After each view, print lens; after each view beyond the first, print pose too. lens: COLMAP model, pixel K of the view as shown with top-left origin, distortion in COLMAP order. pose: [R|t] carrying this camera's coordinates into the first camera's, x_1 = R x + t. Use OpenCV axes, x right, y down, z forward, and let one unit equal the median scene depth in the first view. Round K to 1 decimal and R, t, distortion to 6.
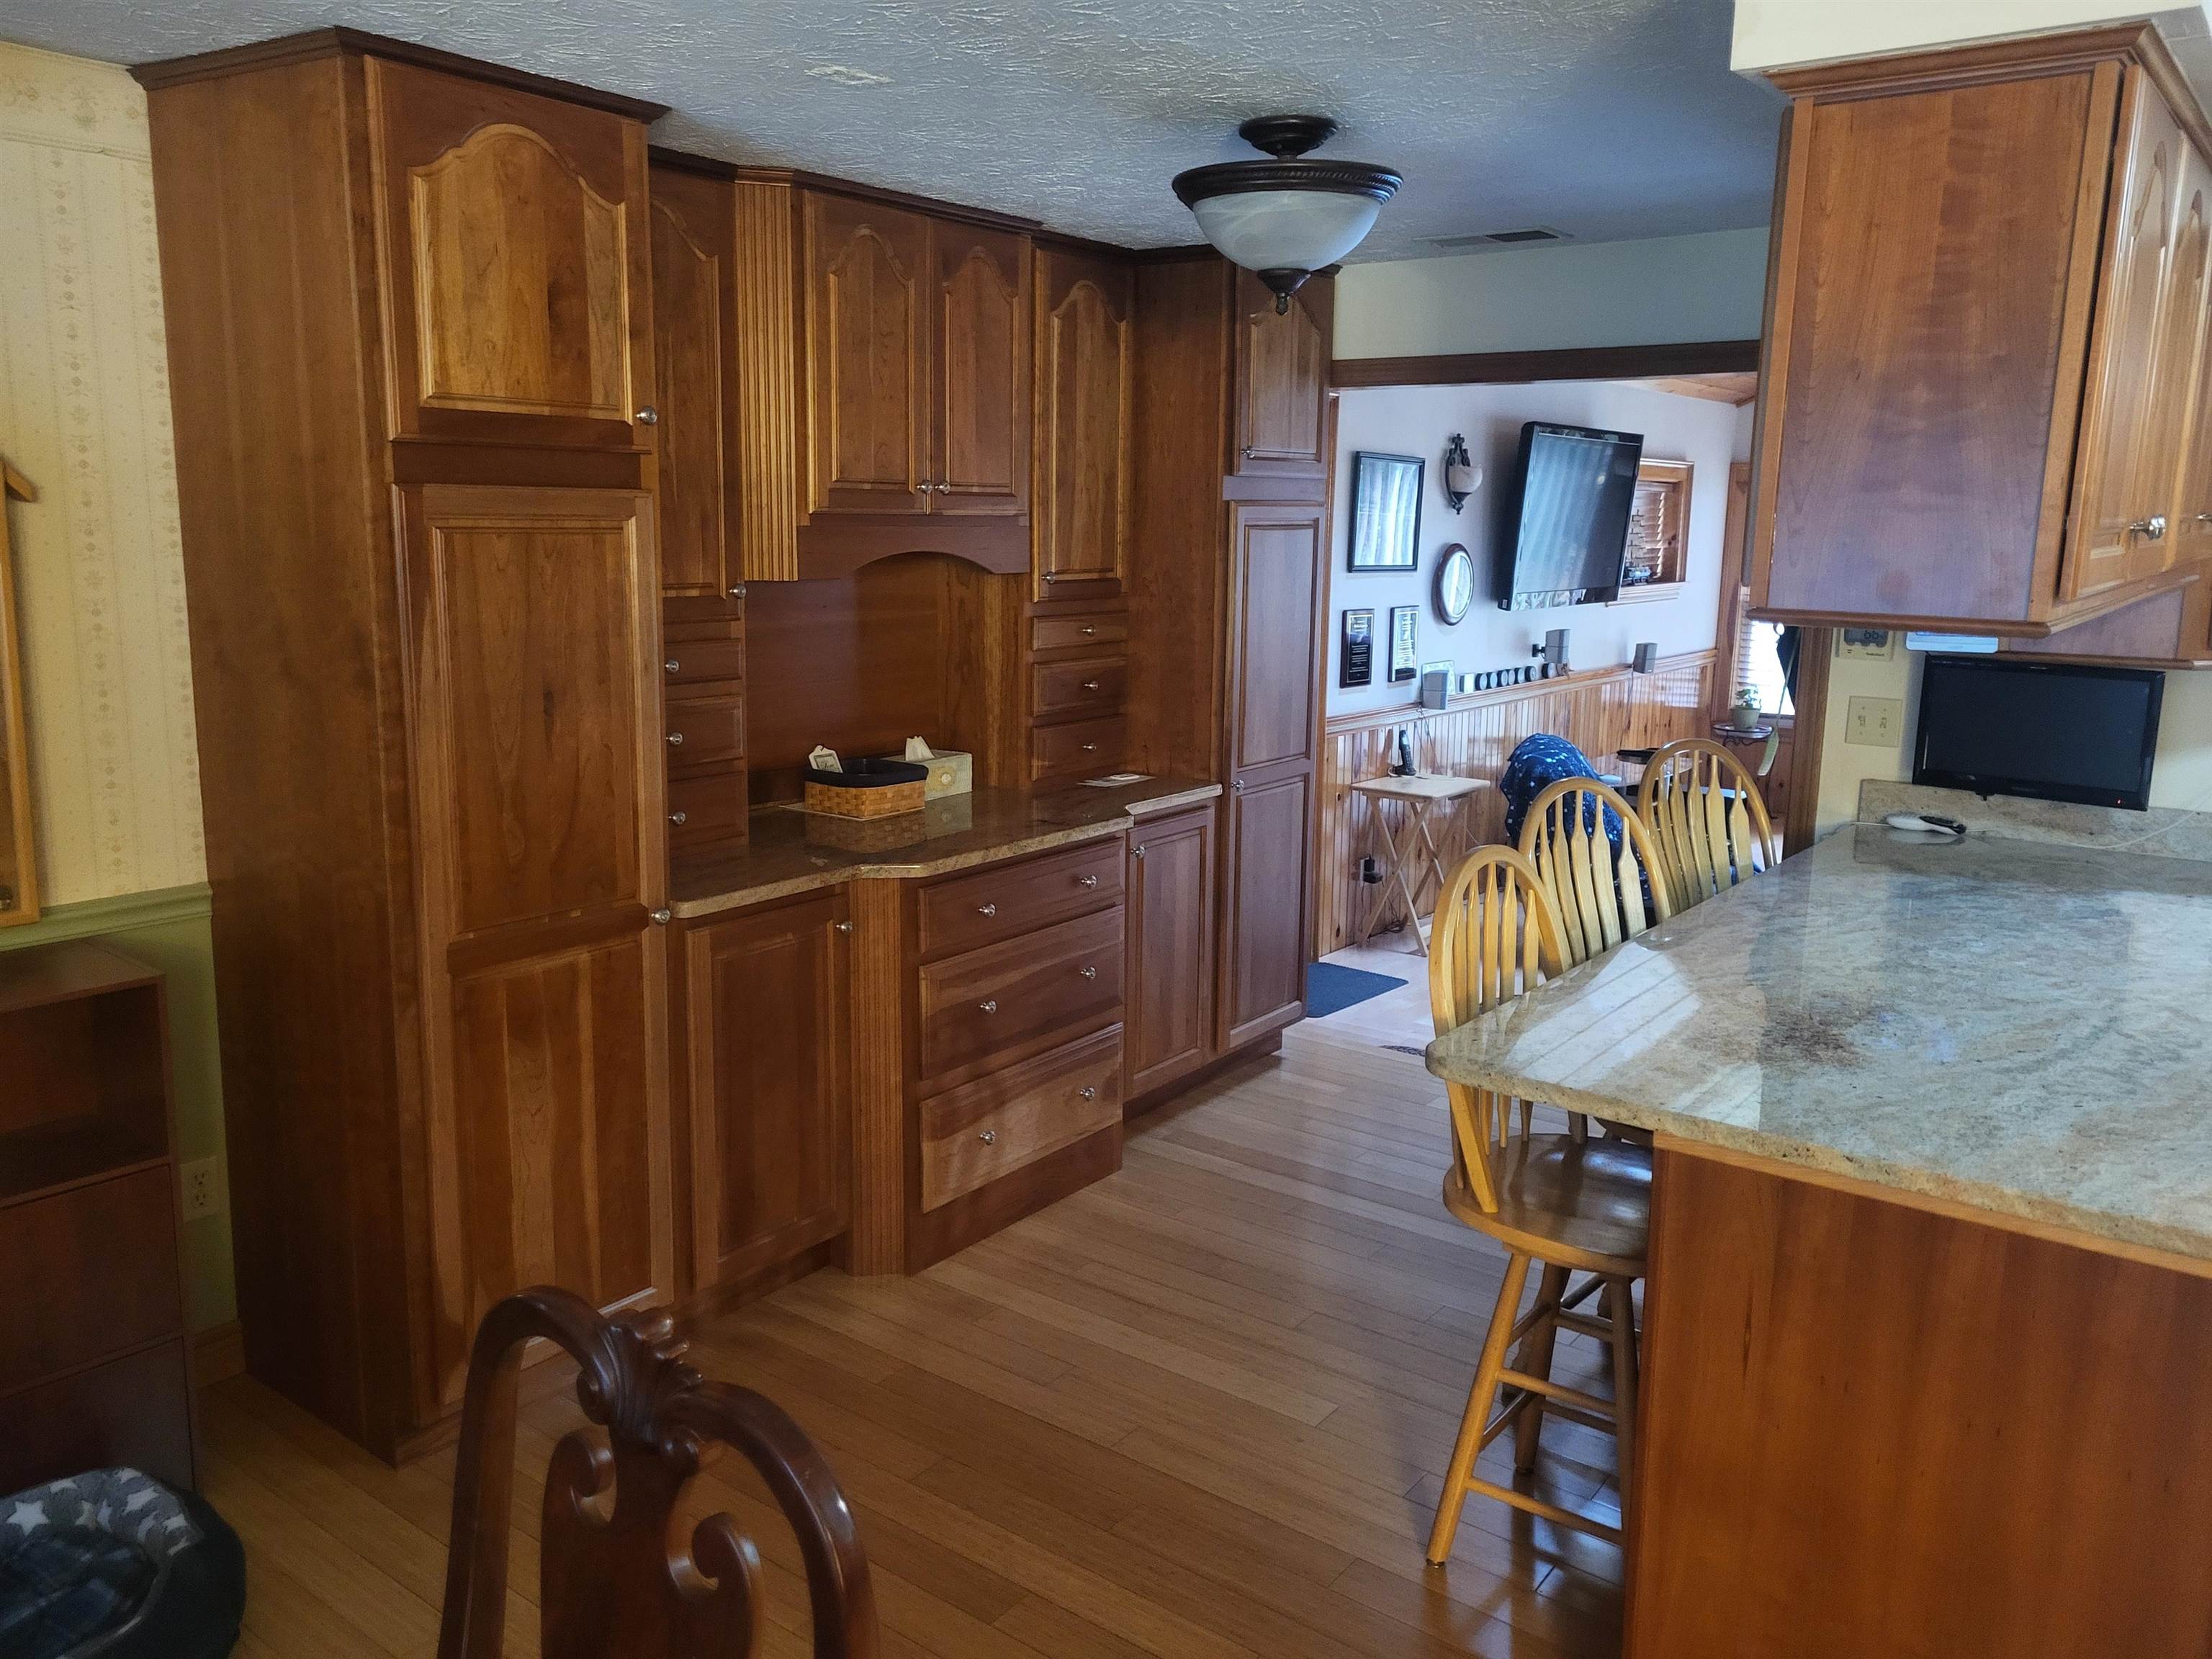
lens RADIAL K [[1705.9, 0, 1106.0], [0, 1705.9, 829.5], [0, 0, 1]] dist [0.046962, 0.002600]
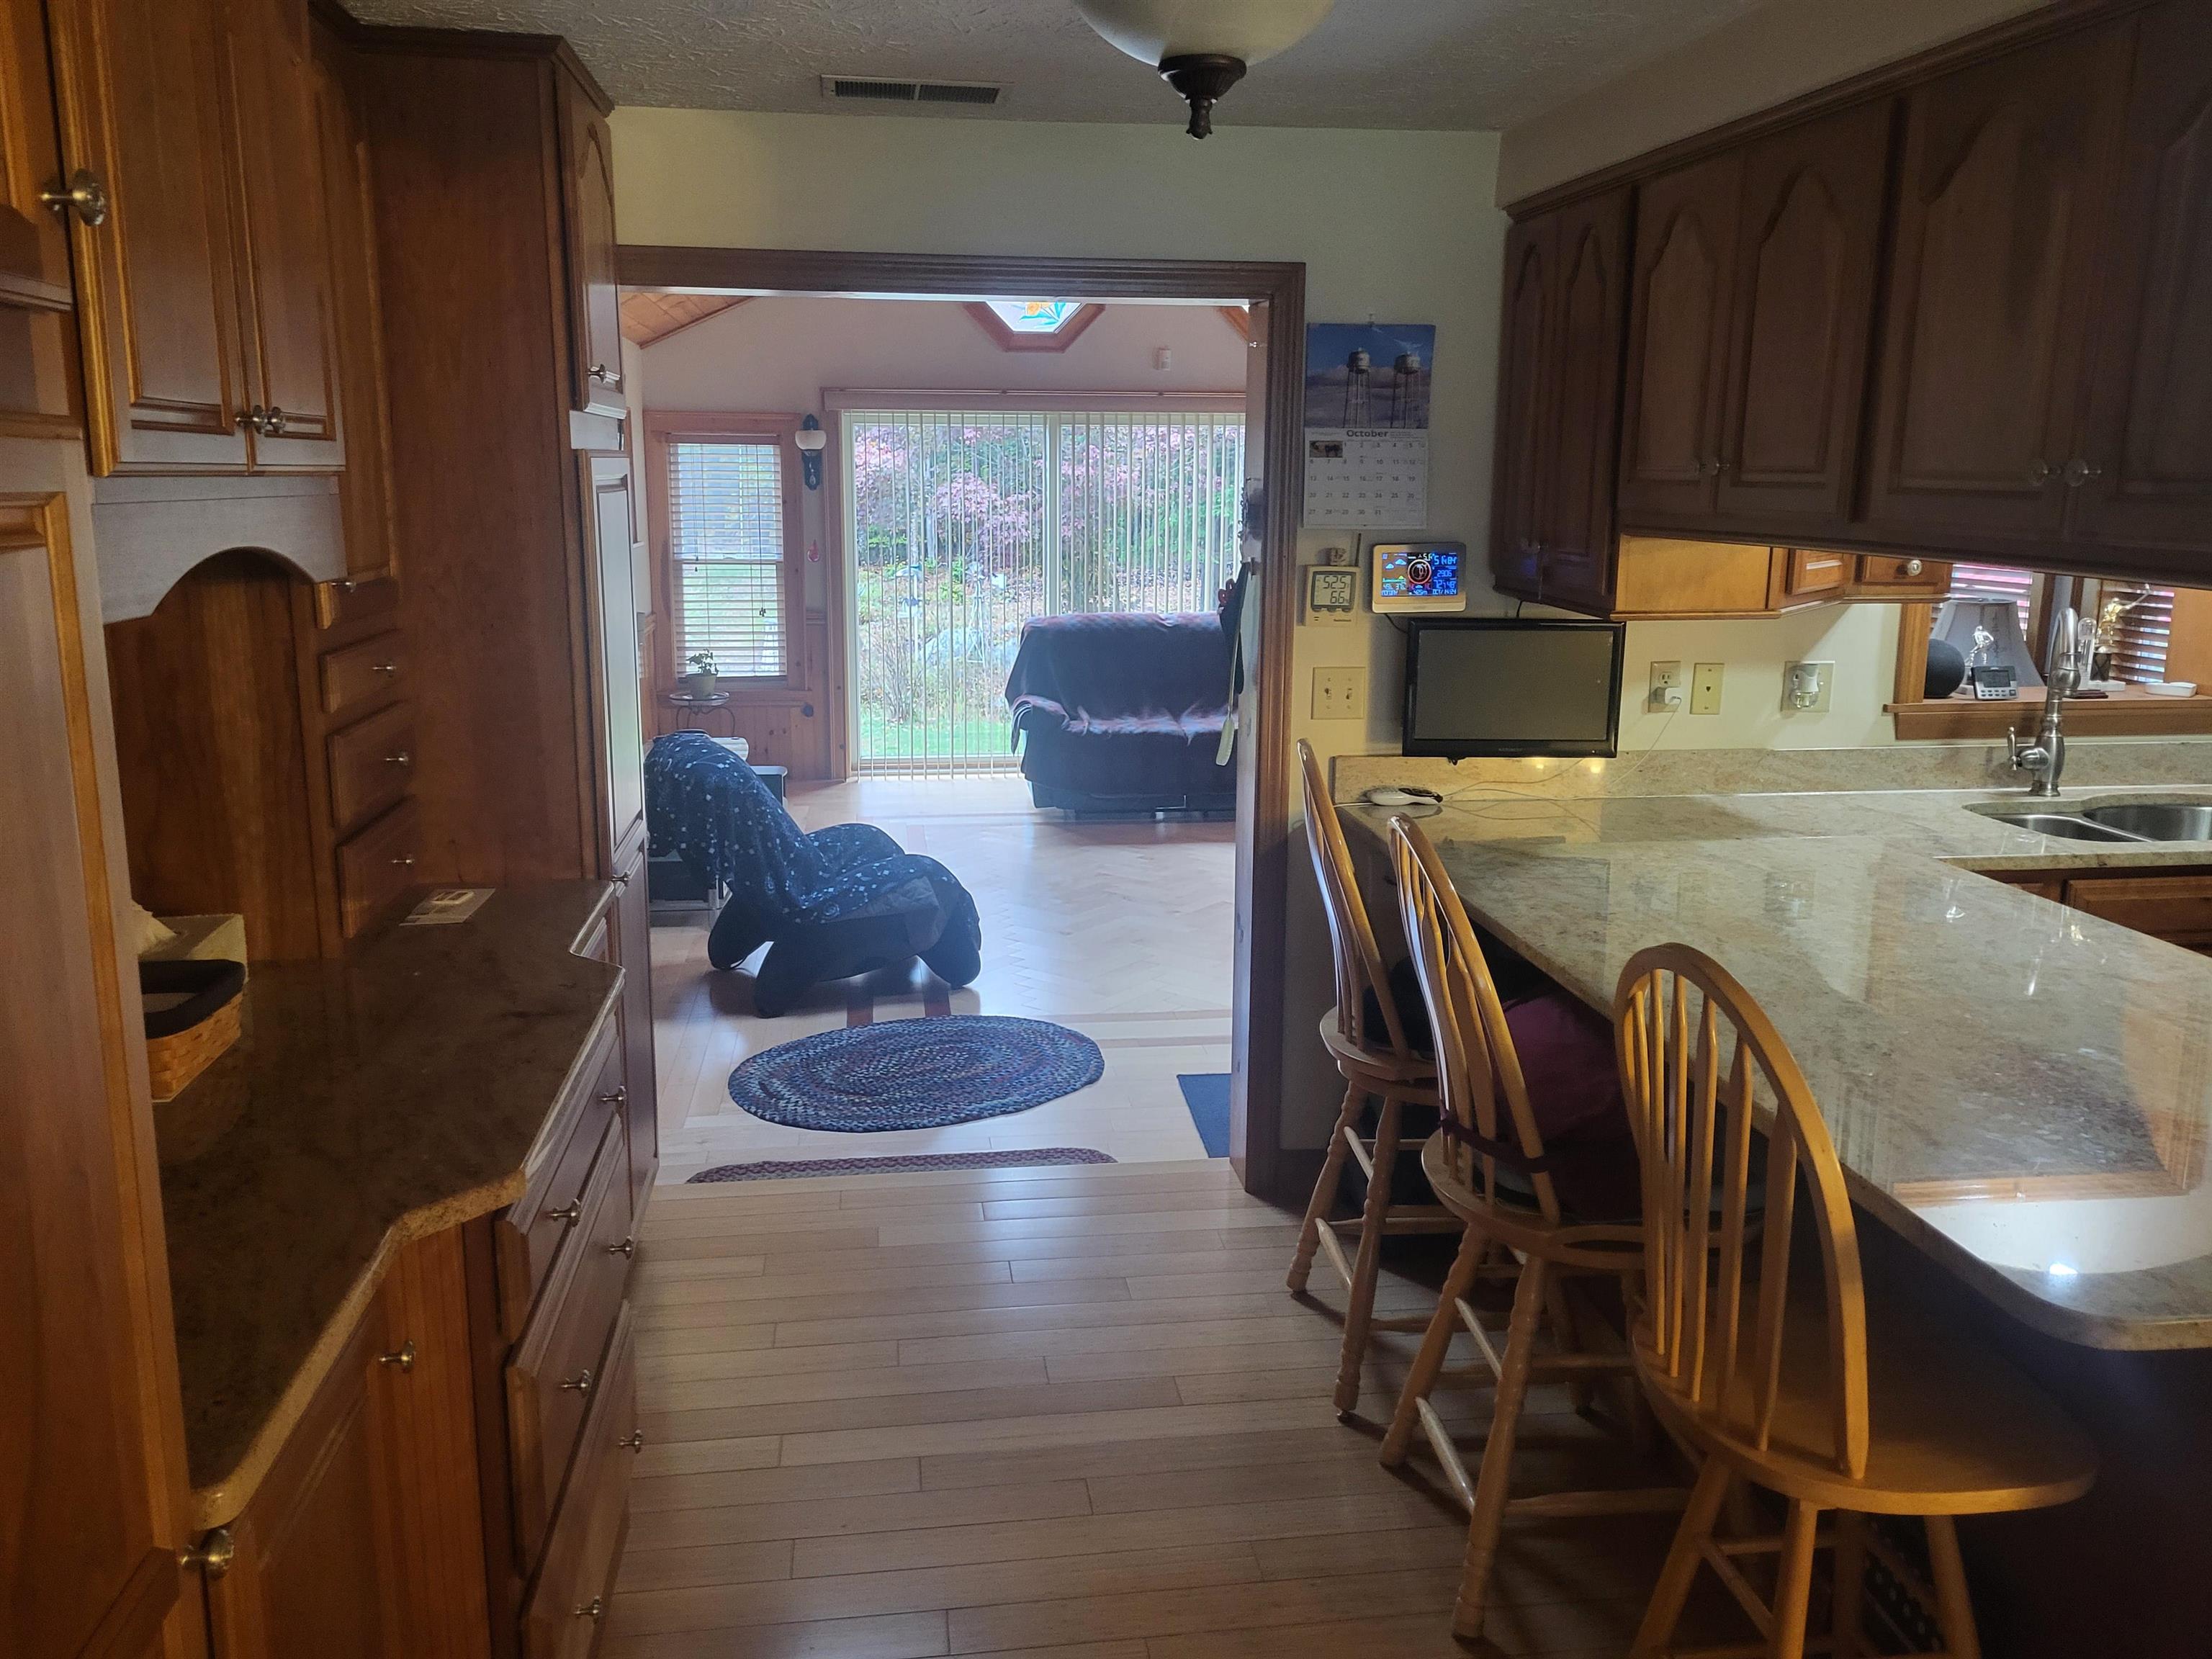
lens RADIAL K [[1674.6, 0, 1114.6], [0, 1674.6, 832.2], [0, 0, 1]] dist [0.072099, -0.069204]
pose [[0.718025, -0.158550, 0.677719, -0.261638], [0.136572, 0.986874, 0.086181, -0.084927], [-0.682487, 0.030677, 0.730254, 0.441878]]
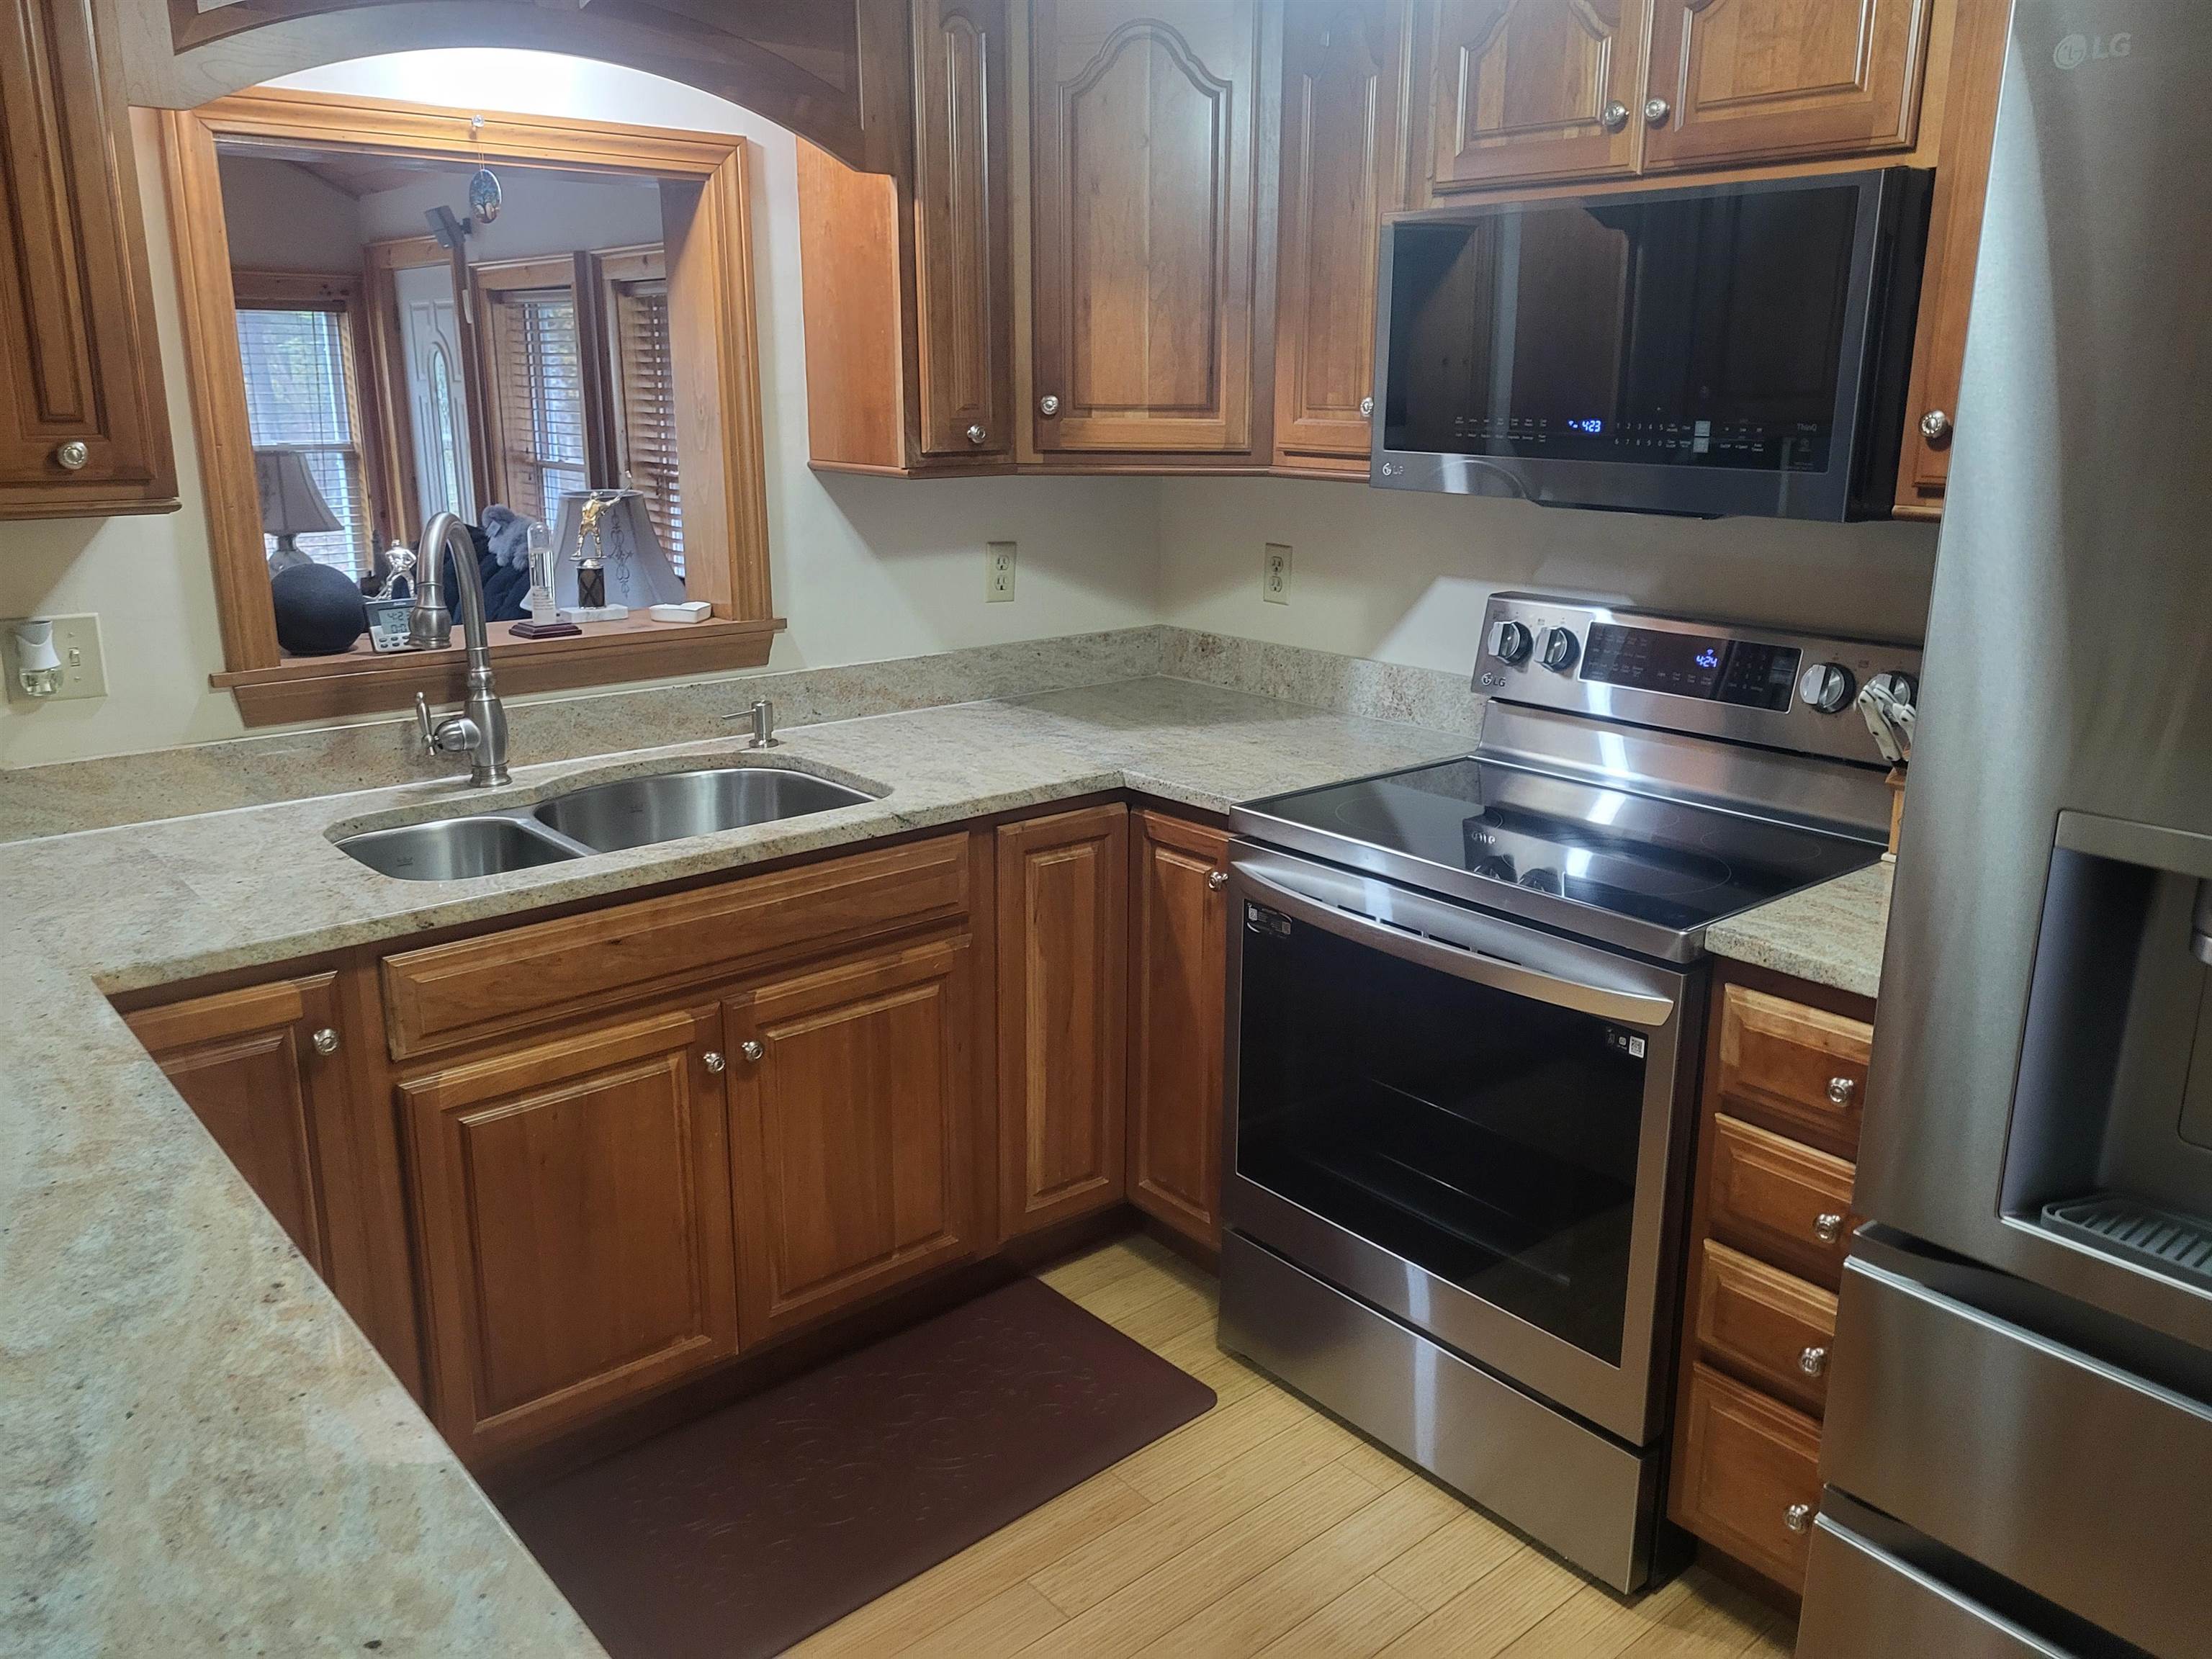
lens RADIAL K [[1674.6, 0, 1114.6], [0, 1674.6, 832.2], [0, 0, 1]] dist [0.072099, -0.069204]
pose [[0.231959, -0.277897, 0.932185, 0.204993], [0.185704, 0.953348, 0.237996, -0.045147], [-0.954835, 0.117906, 0.272744, 0.373180]]
